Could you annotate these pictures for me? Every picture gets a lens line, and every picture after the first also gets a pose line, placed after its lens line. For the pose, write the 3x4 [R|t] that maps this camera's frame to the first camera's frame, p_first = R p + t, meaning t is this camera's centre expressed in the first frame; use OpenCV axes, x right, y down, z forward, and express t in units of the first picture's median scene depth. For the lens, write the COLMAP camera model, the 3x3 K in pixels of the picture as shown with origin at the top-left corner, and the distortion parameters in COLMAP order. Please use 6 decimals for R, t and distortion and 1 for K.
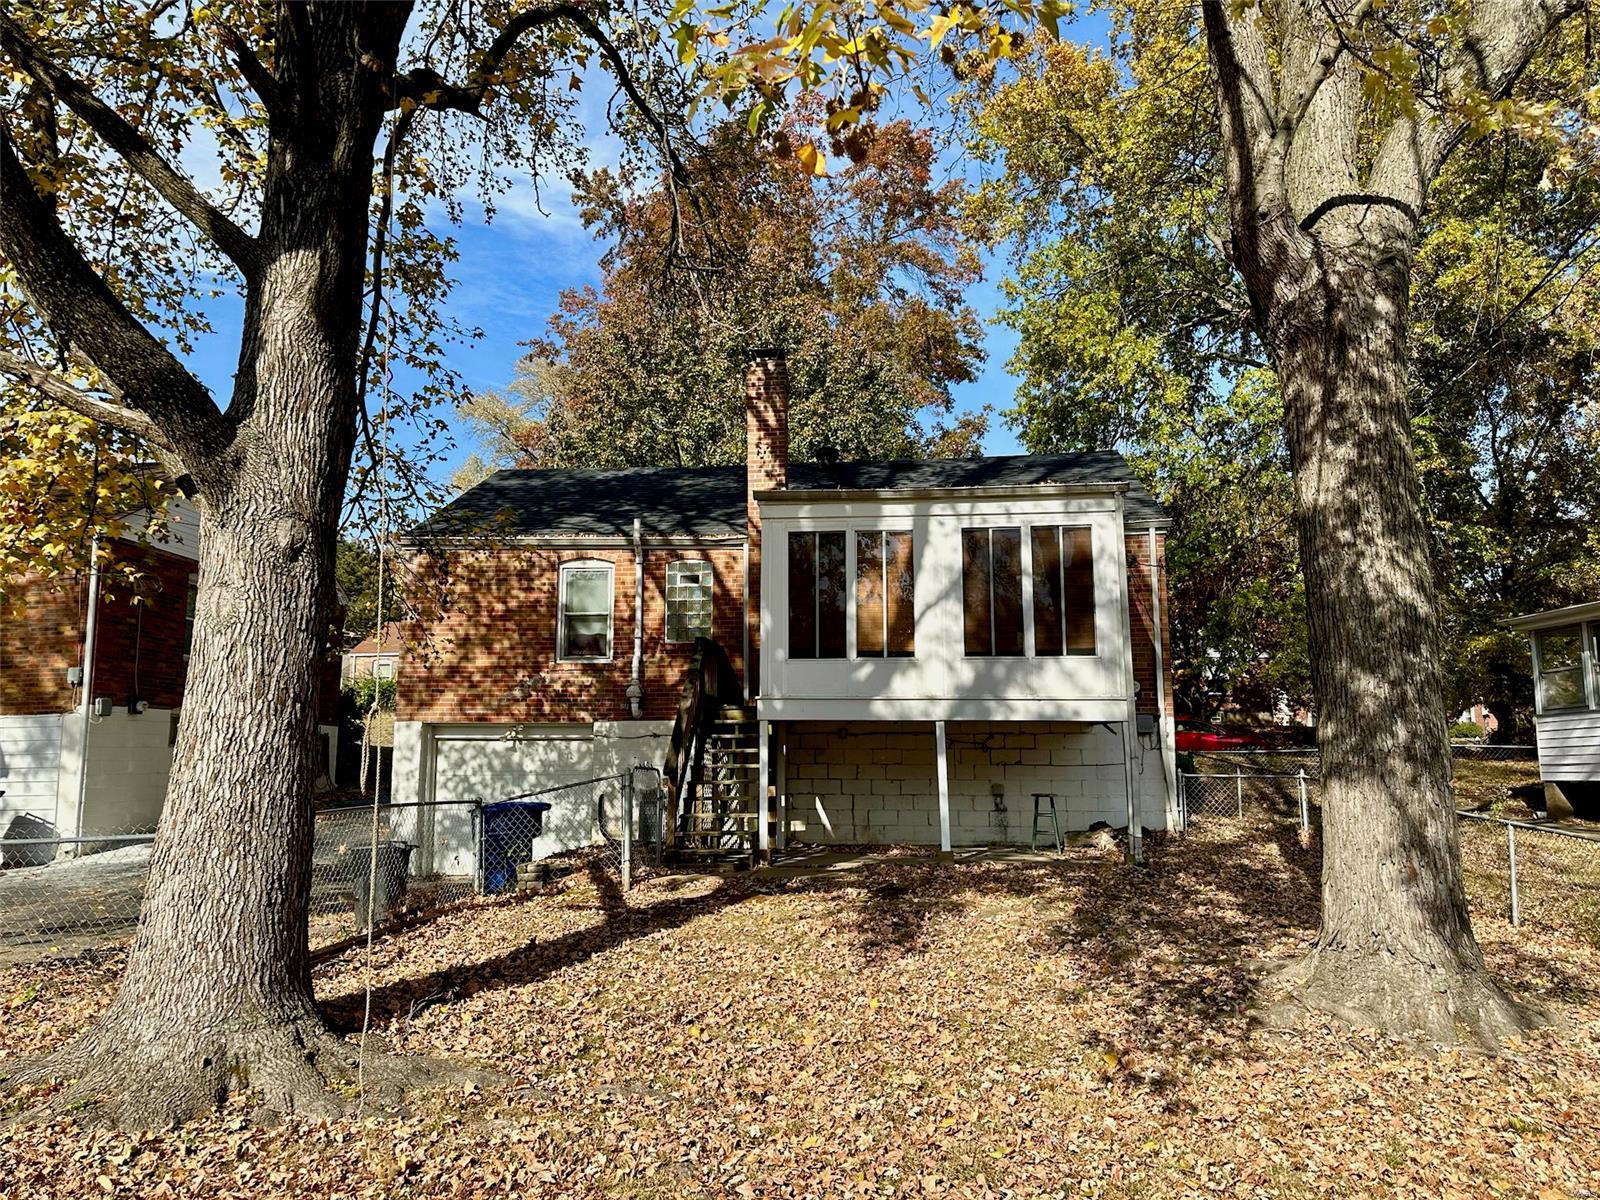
lens RADIAL K [[1110.7, 0, 797.5], [0, 1110.7, 609.1], [0, 0, 1]] dist [0.024452, -0.023315]
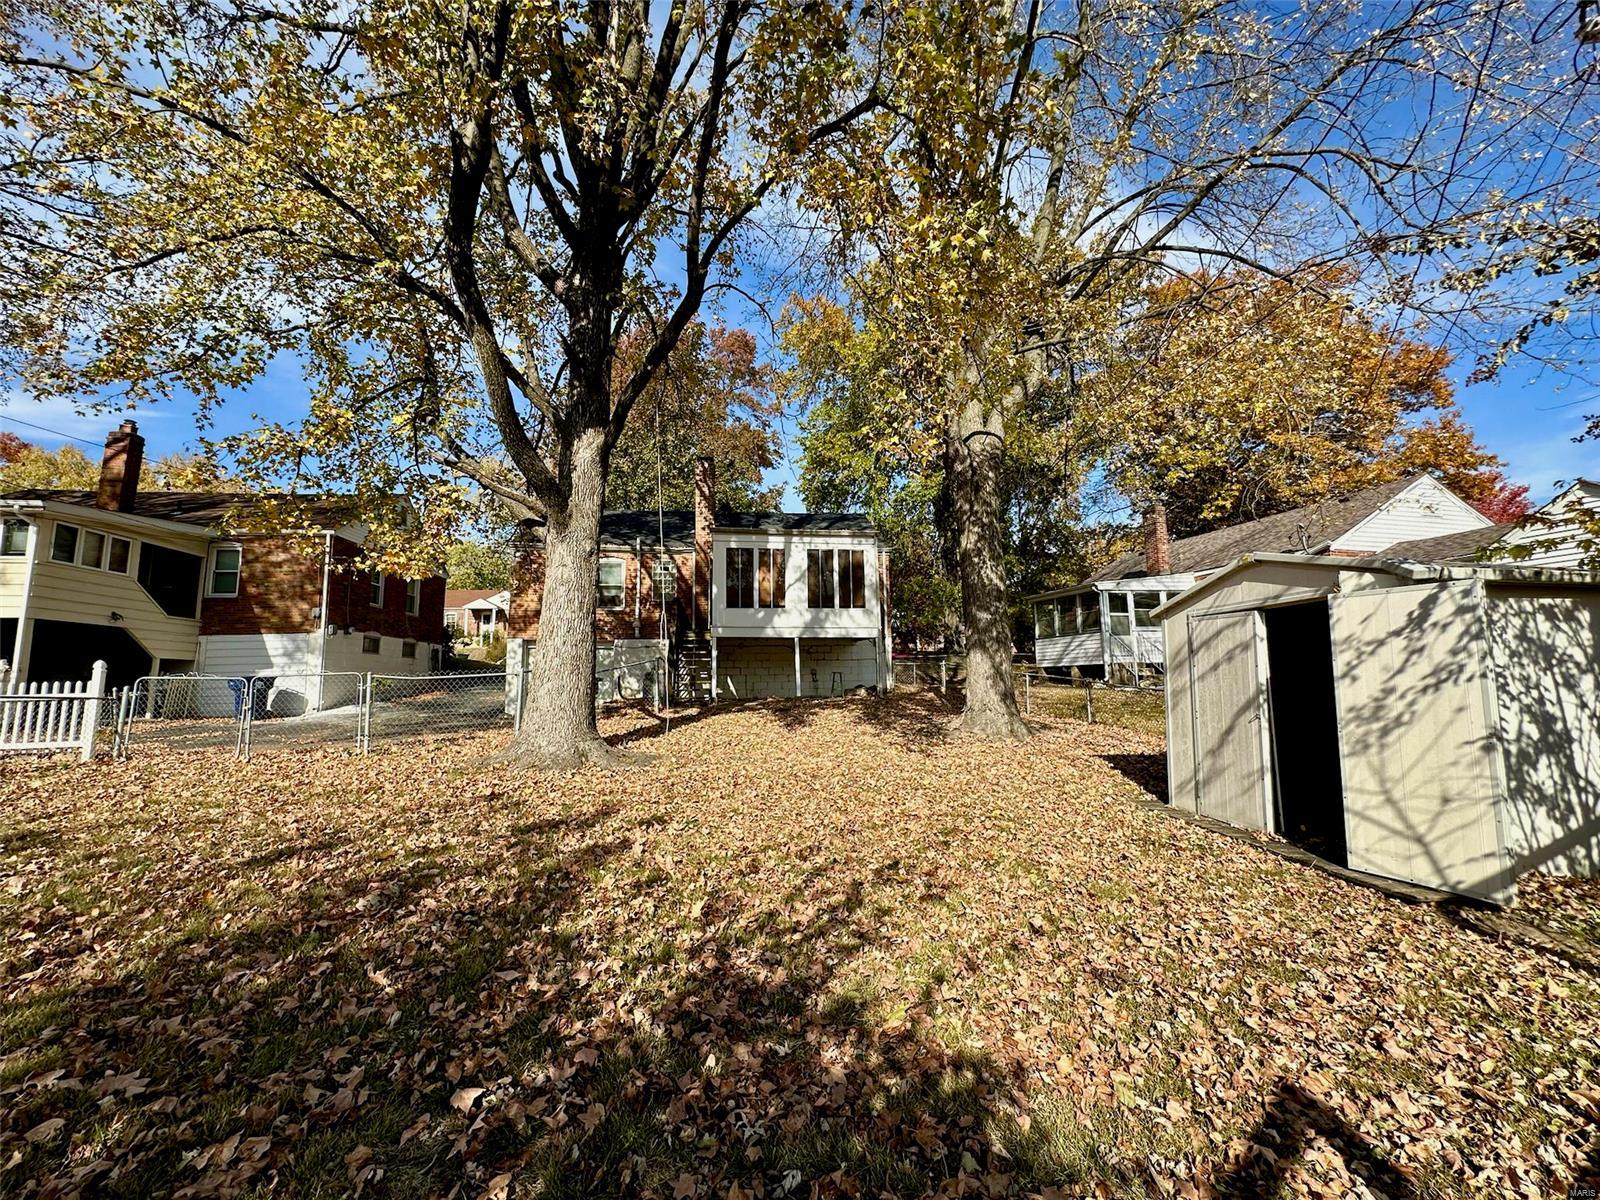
lens RADIAL K [[639.7, 0, 799.8], [0, 639.7, 596.2], [0, 0, 1]] dist [-0.003752, 0.000771]
pose [[0.972910, 0.019667, 0.230344, -0.152153], [-0.021713, 0.999744, 0.006351, 0.011644], [-0.230161, -0.011181, 0.973088, -0.220400]]
